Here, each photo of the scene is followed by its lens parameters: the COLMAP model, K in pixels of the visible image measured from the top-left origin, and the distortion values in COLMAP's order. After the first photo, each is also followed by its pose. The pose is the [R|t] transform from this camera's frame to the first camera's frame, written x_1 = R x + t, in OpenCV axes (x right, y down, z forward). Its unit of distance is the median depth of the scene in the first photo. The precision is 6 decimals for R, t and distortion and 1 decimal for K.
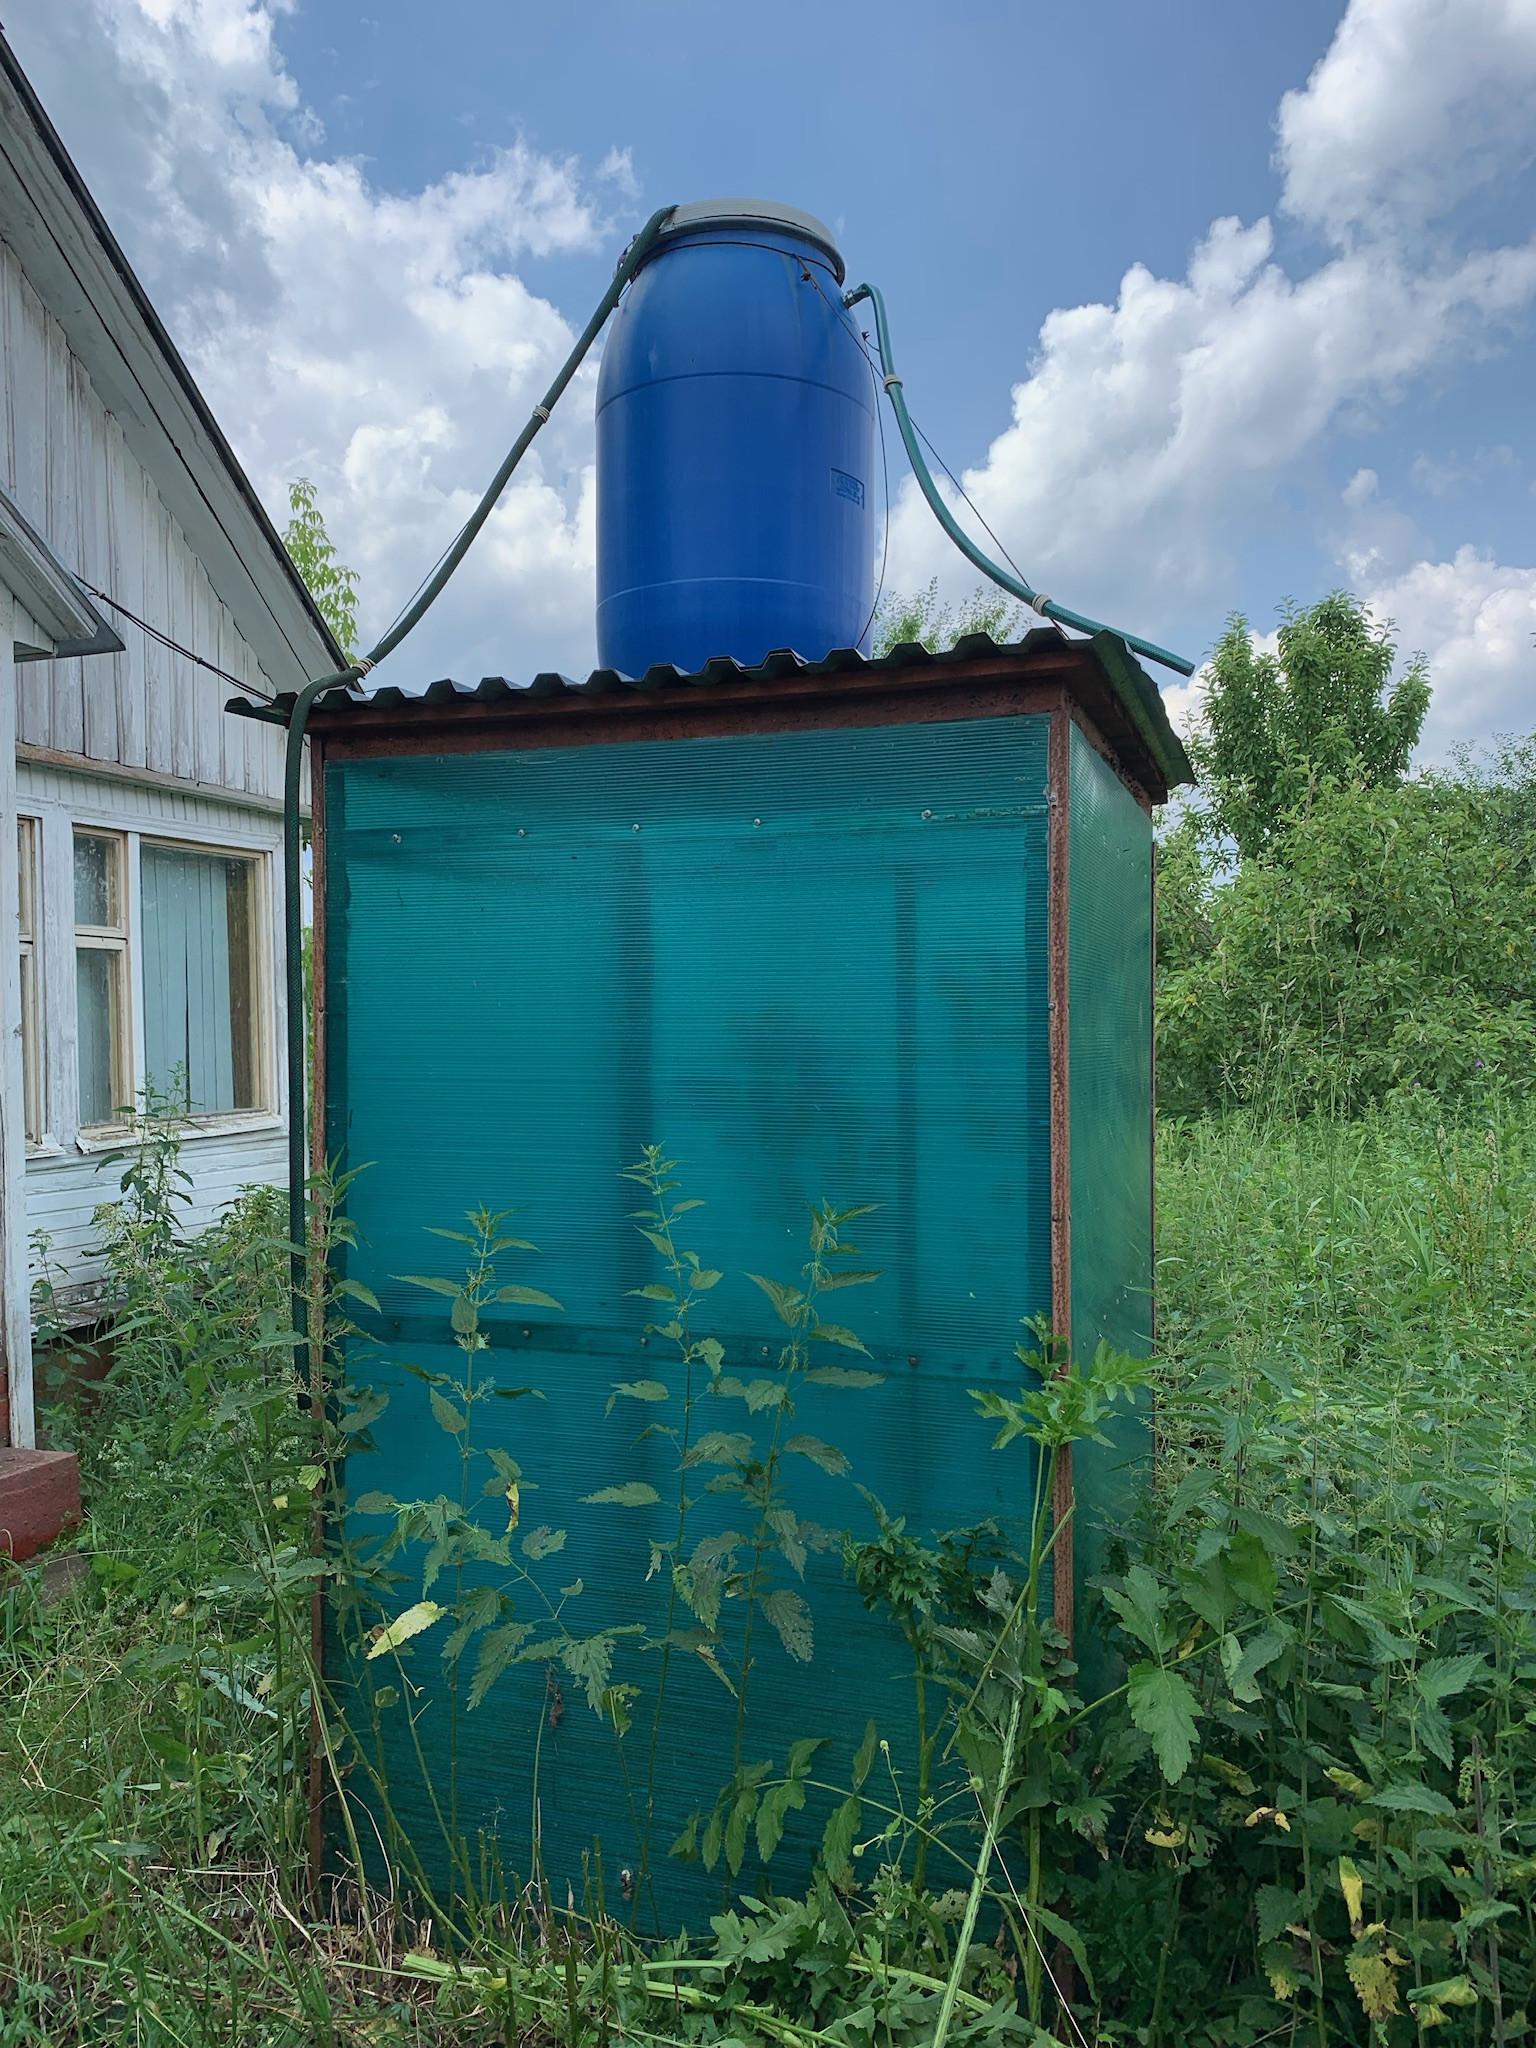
lens RADIAL K [[1609.7, 0, 735.6], [0, 1609.7, 1021.8], [0, 0, 1]] dist [0.007860, 0.002279]
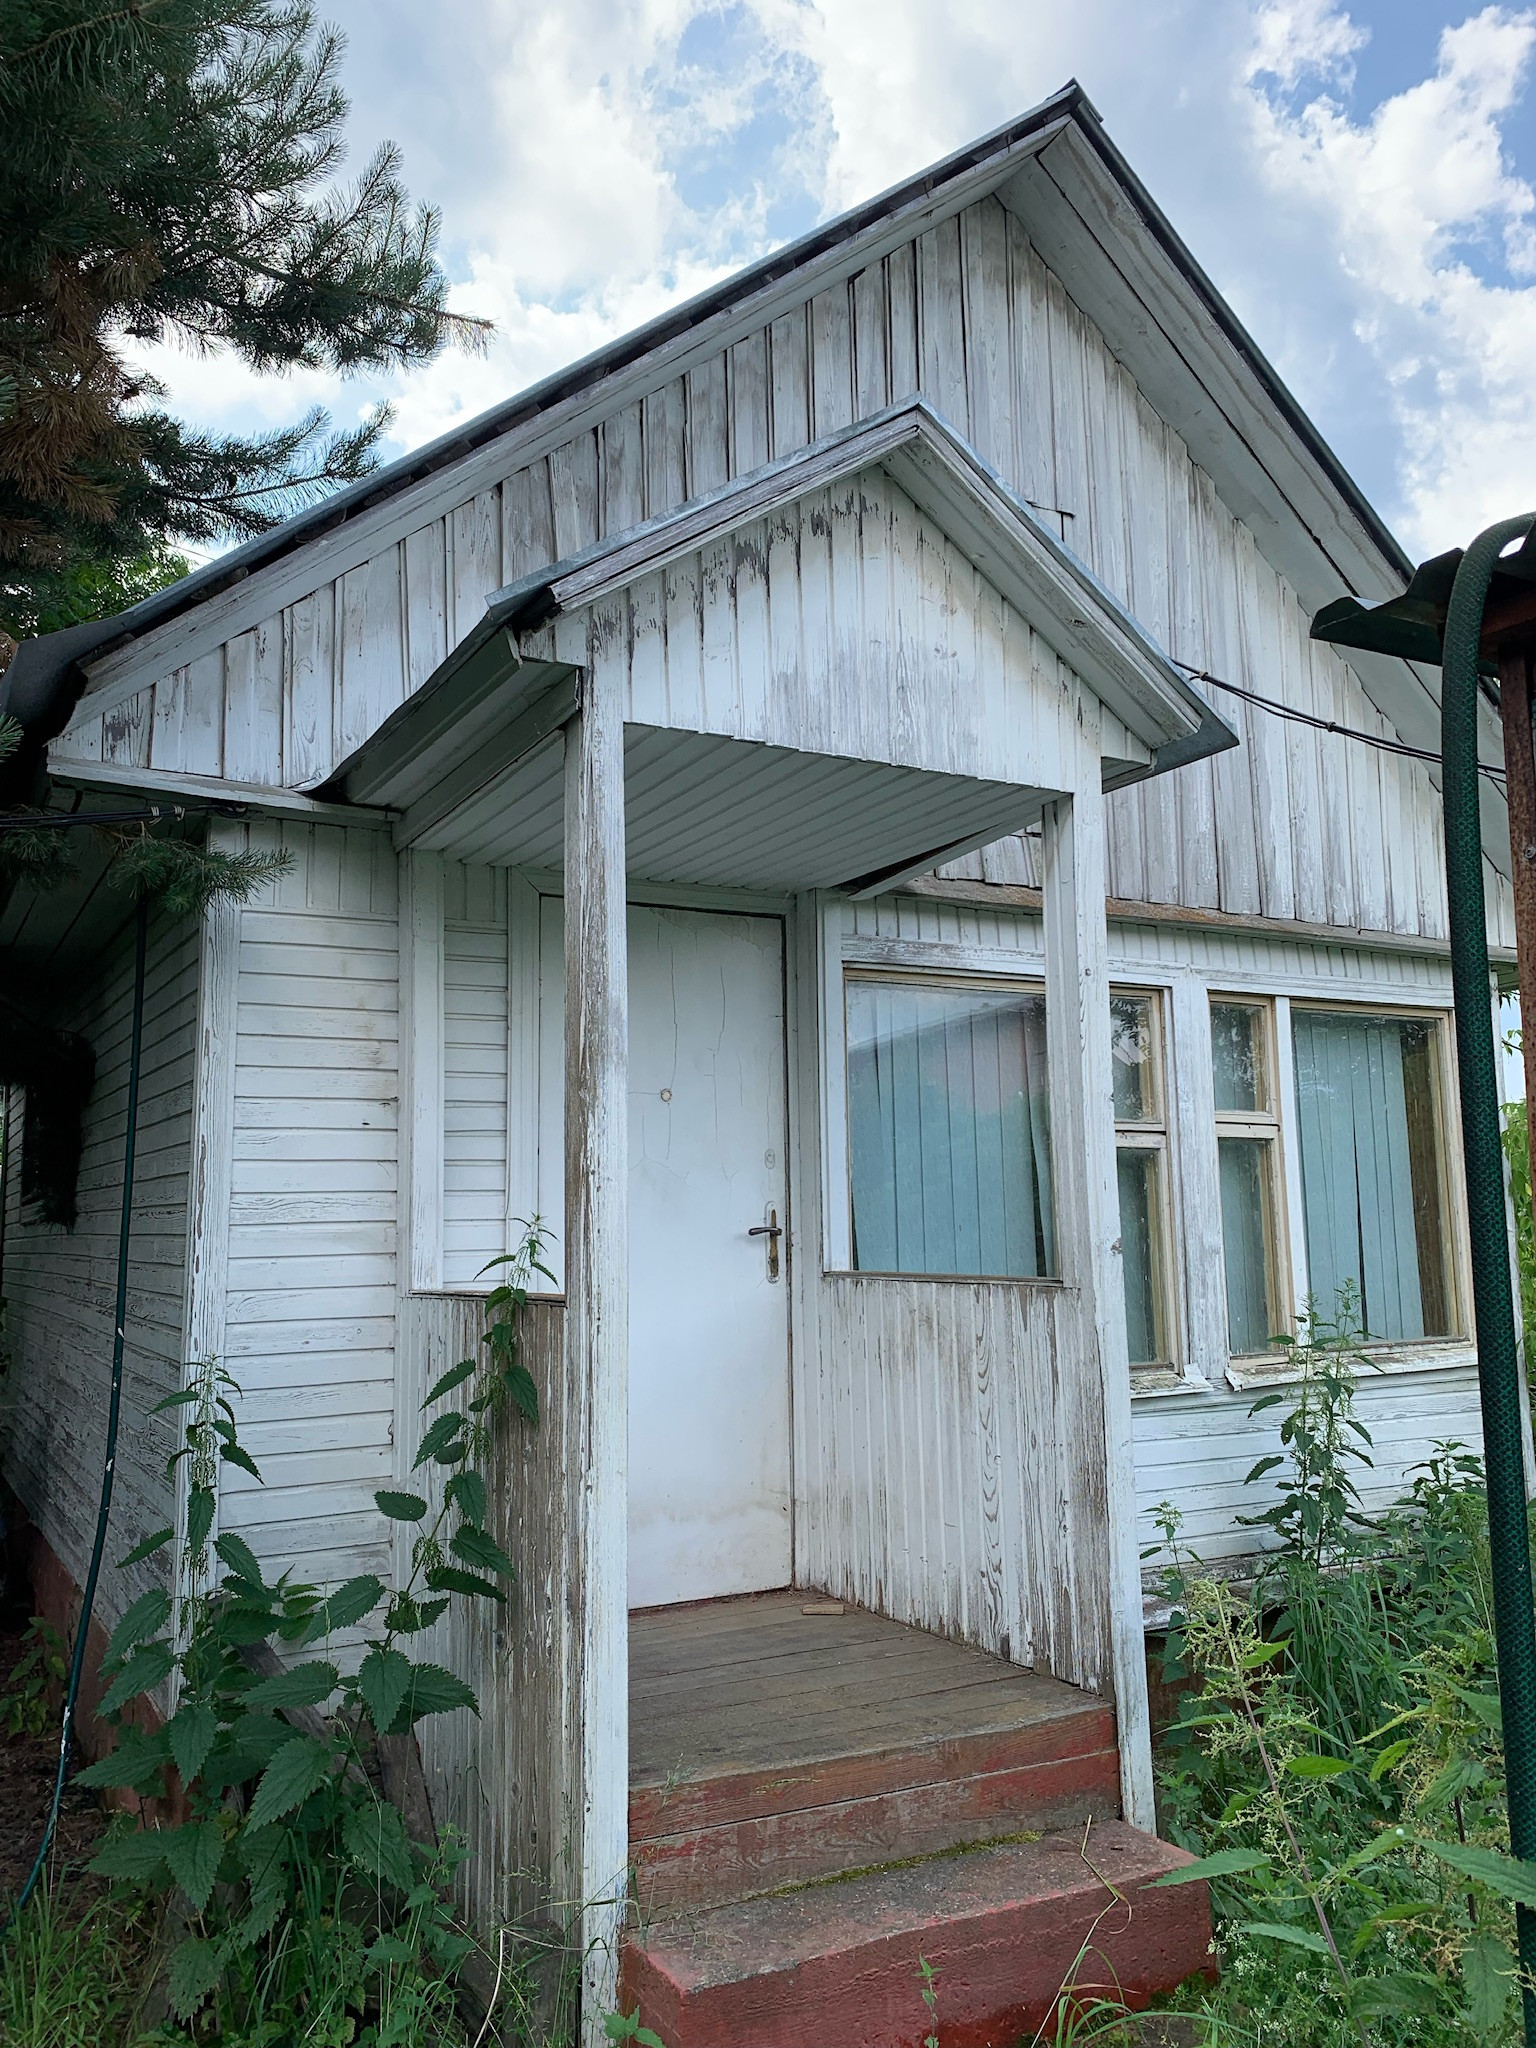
lens RADIAL K [[1609.7, 0, 735.6], [0, 1609.7, 1021.8], [0, 0, 1]] dist [0.007860, 0.002279]
pose [[0.759760, -0.073402, -0.646048, -0.054982], [-0.001997, 0.993339, -0.115208, -0.009058], [0.650201, 0.088820, 0.754553, 0.201506]]
